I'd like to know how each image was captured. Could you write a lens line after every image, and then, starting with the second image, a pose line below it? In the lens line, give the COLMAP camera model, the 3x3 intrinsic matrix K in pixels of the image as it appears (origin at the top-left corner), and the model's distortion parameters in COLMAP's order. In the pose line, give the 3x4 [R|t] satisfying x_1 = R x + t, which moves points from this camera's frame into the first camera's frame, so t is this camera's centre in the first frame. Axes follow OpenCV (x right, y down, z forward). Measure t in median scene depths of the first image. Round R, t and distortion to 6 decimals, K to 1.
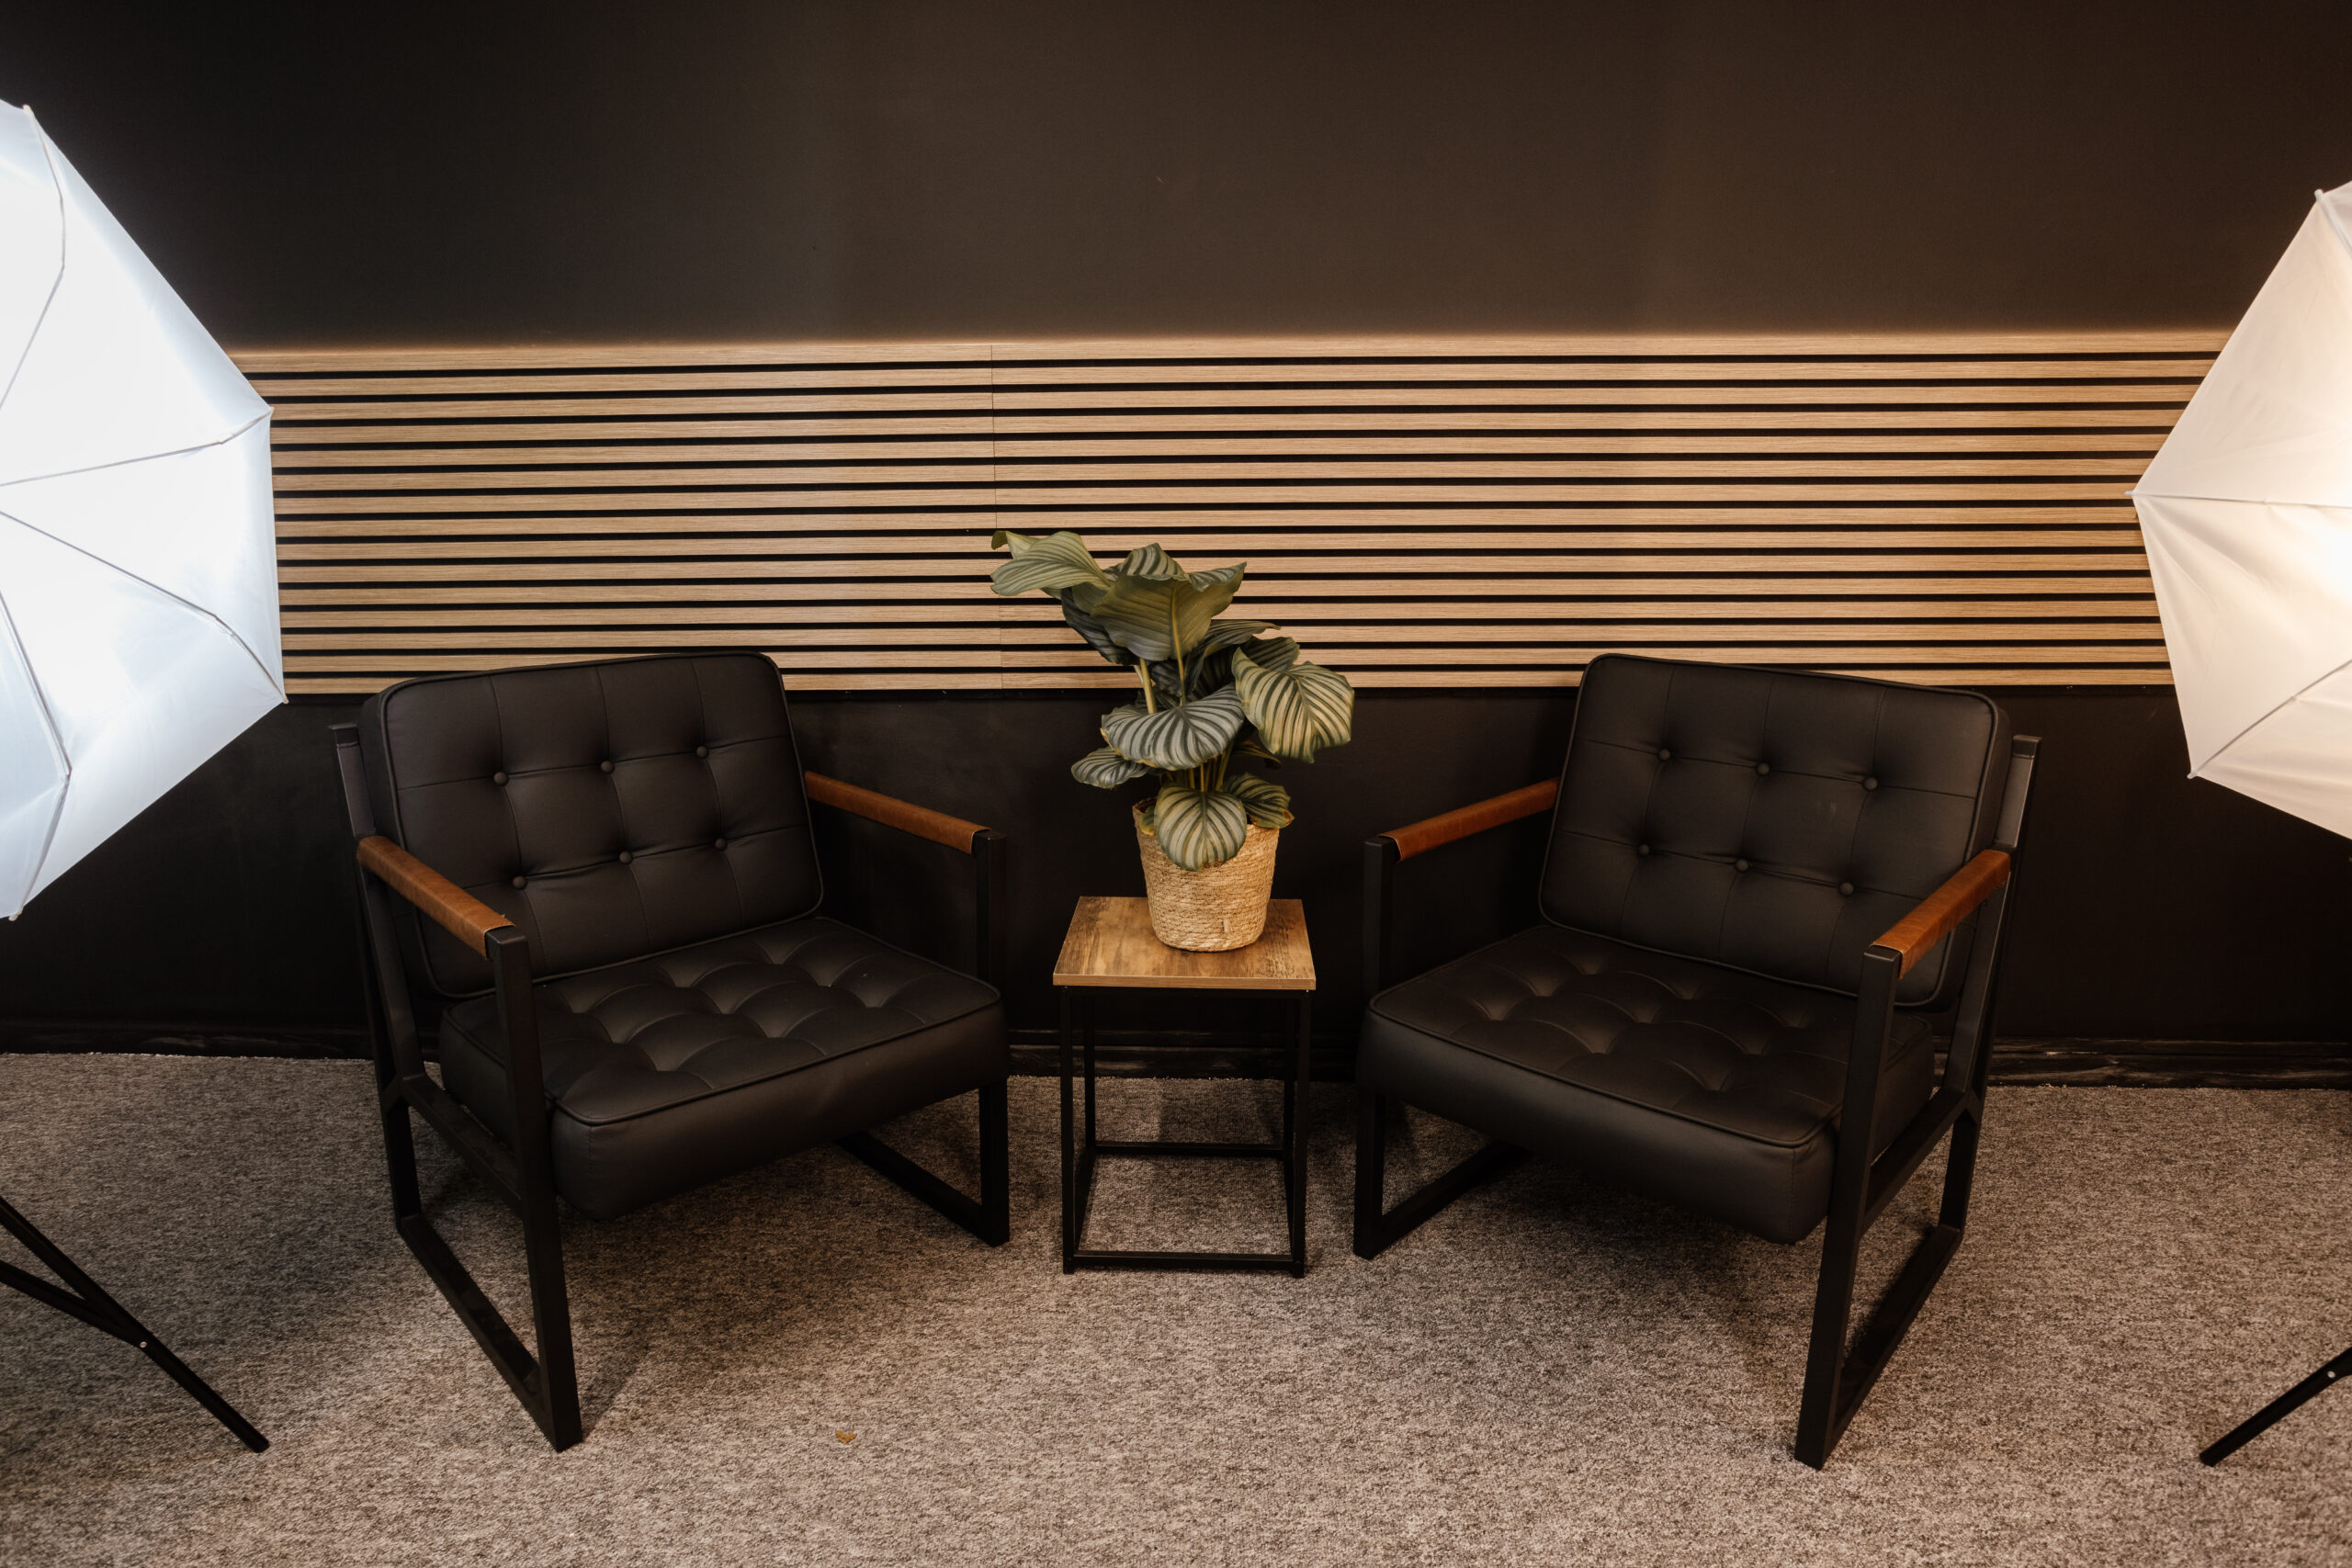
lens RADIAL K [[1387.0, 0, 1170.6], [0, 1387.0, 730.8], [0, 0, 1]] dist [-0.057186, 0.049806]
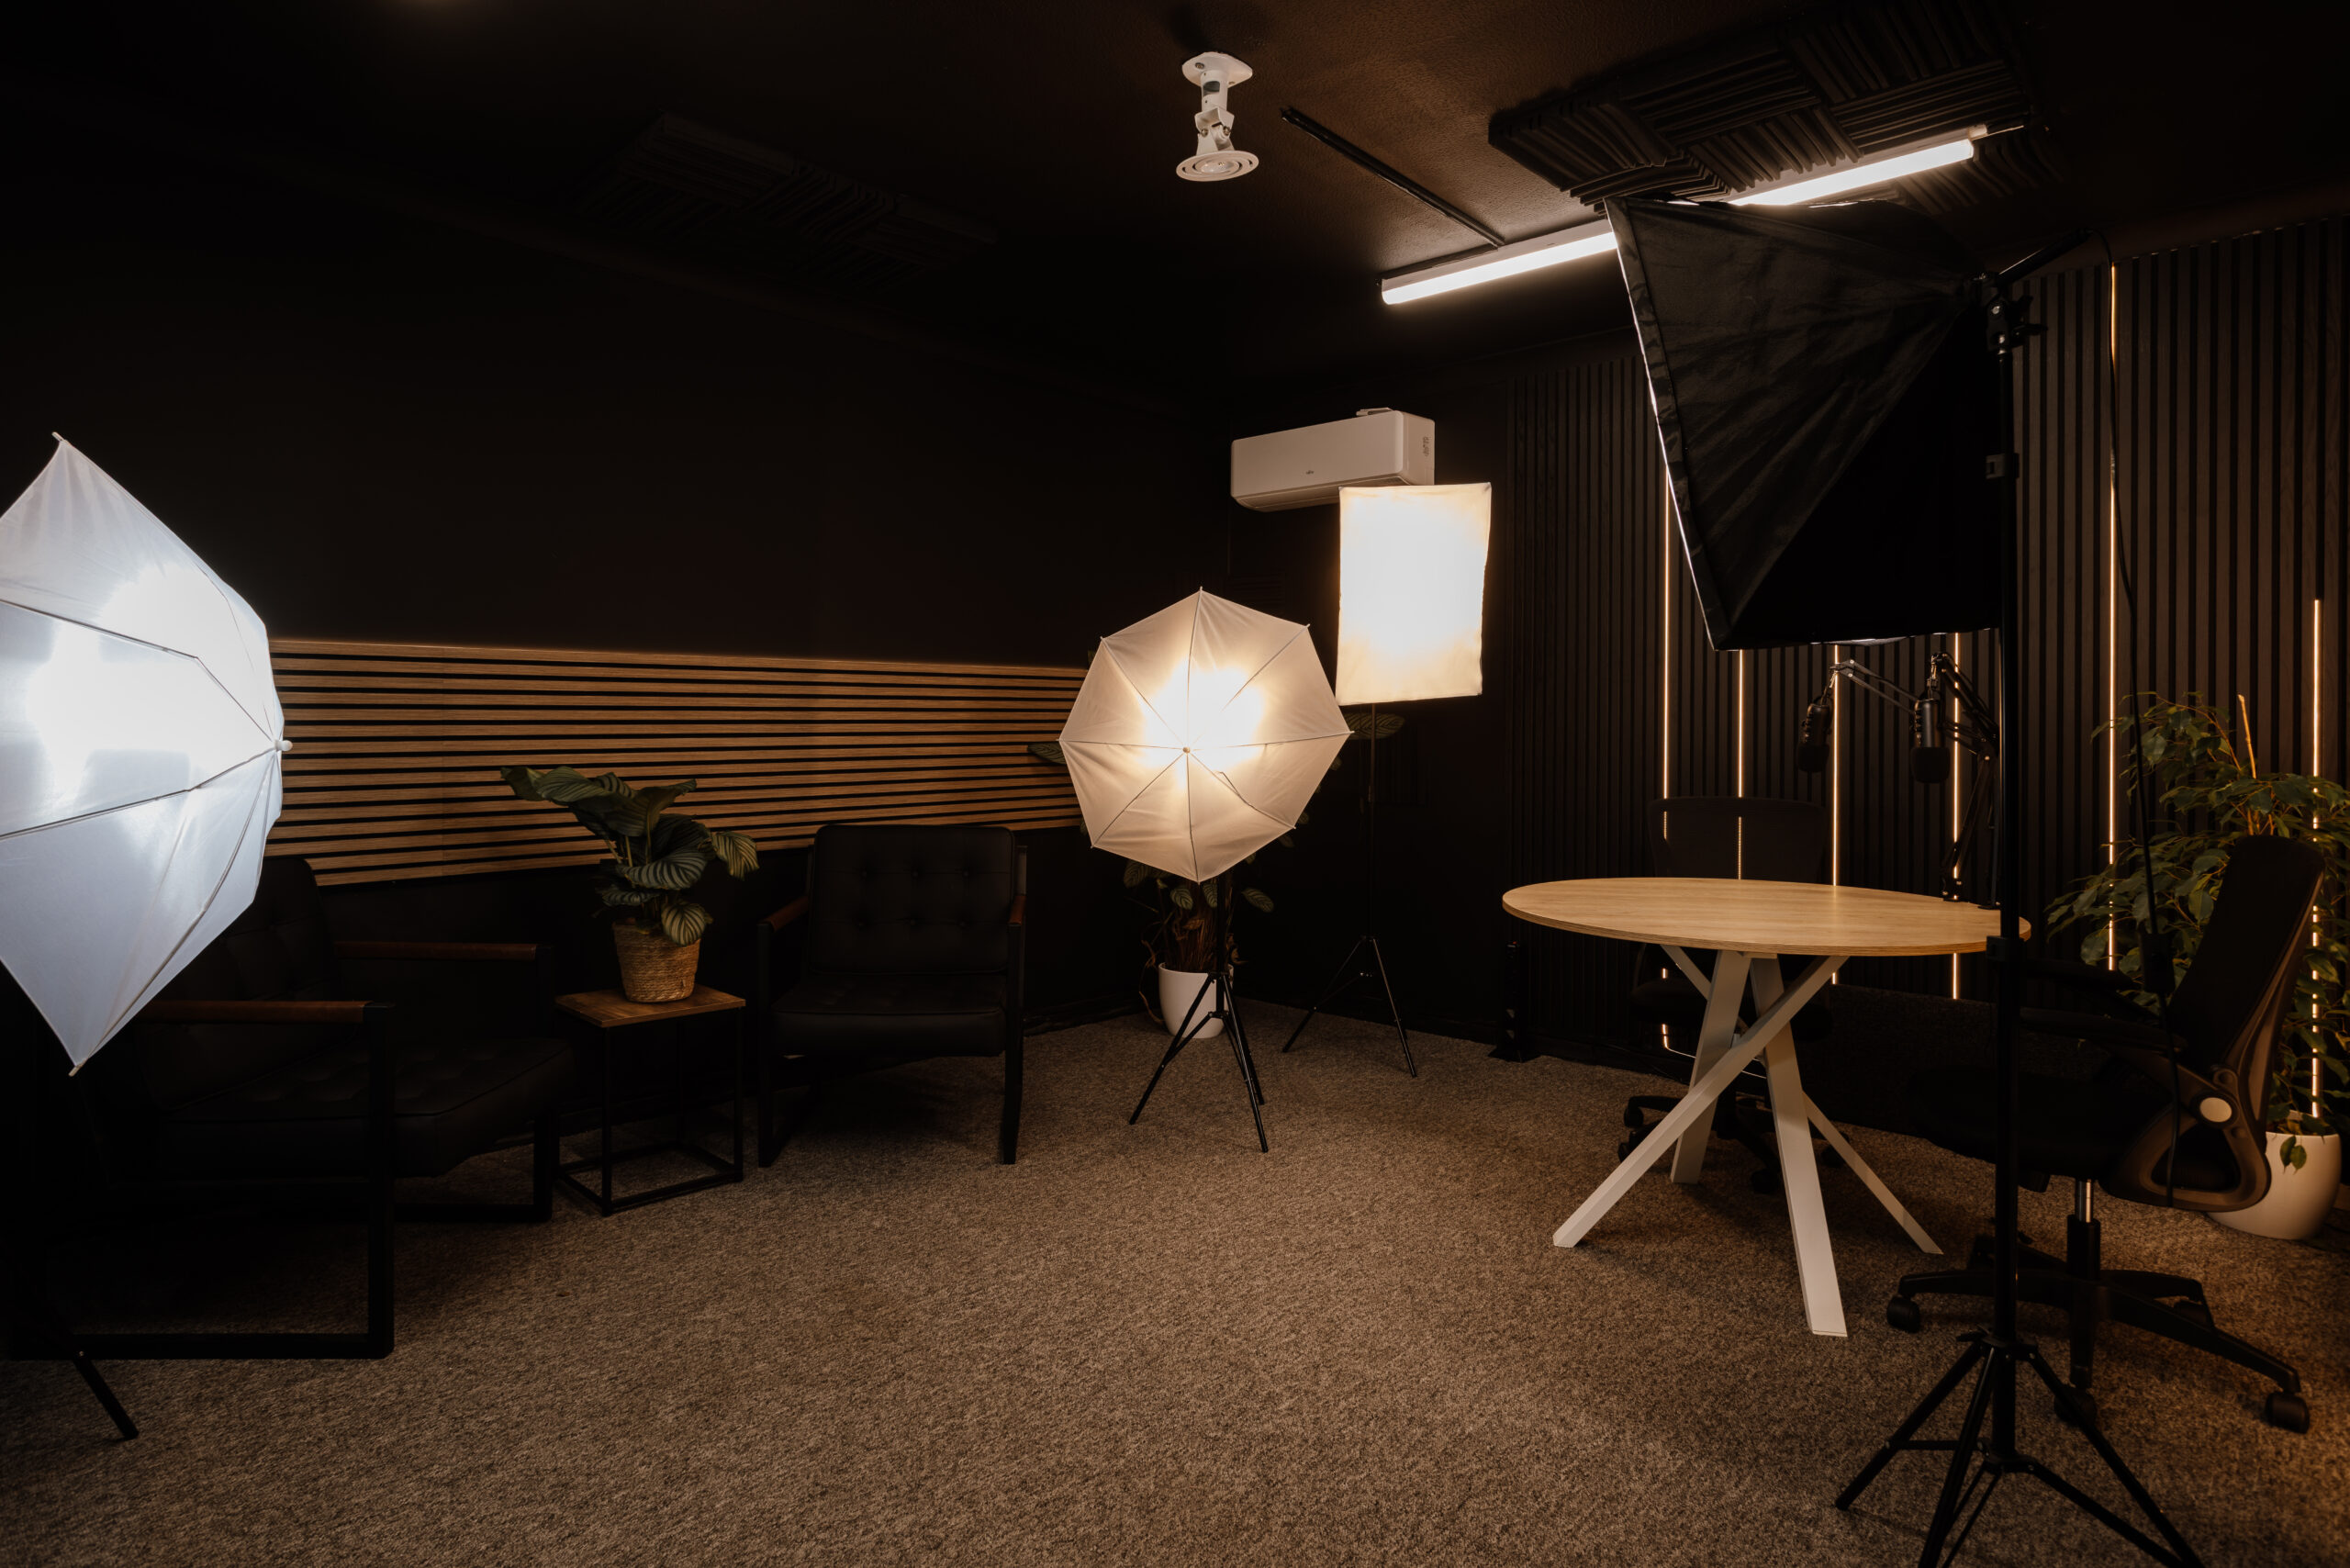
lens RADIAL K [[1337.4, 0, 1172.9], [0, 1337.4, 750.3], [0, 0, 1]] dist [0.000560, 0.000288]
pose [[0.671993, -0.011593, 0.740467, -0.853709], [0.140135, 0.983803, -0.111773, 0.133688], [-0.727178, 0.178876, 0.662734, -0.678740]]
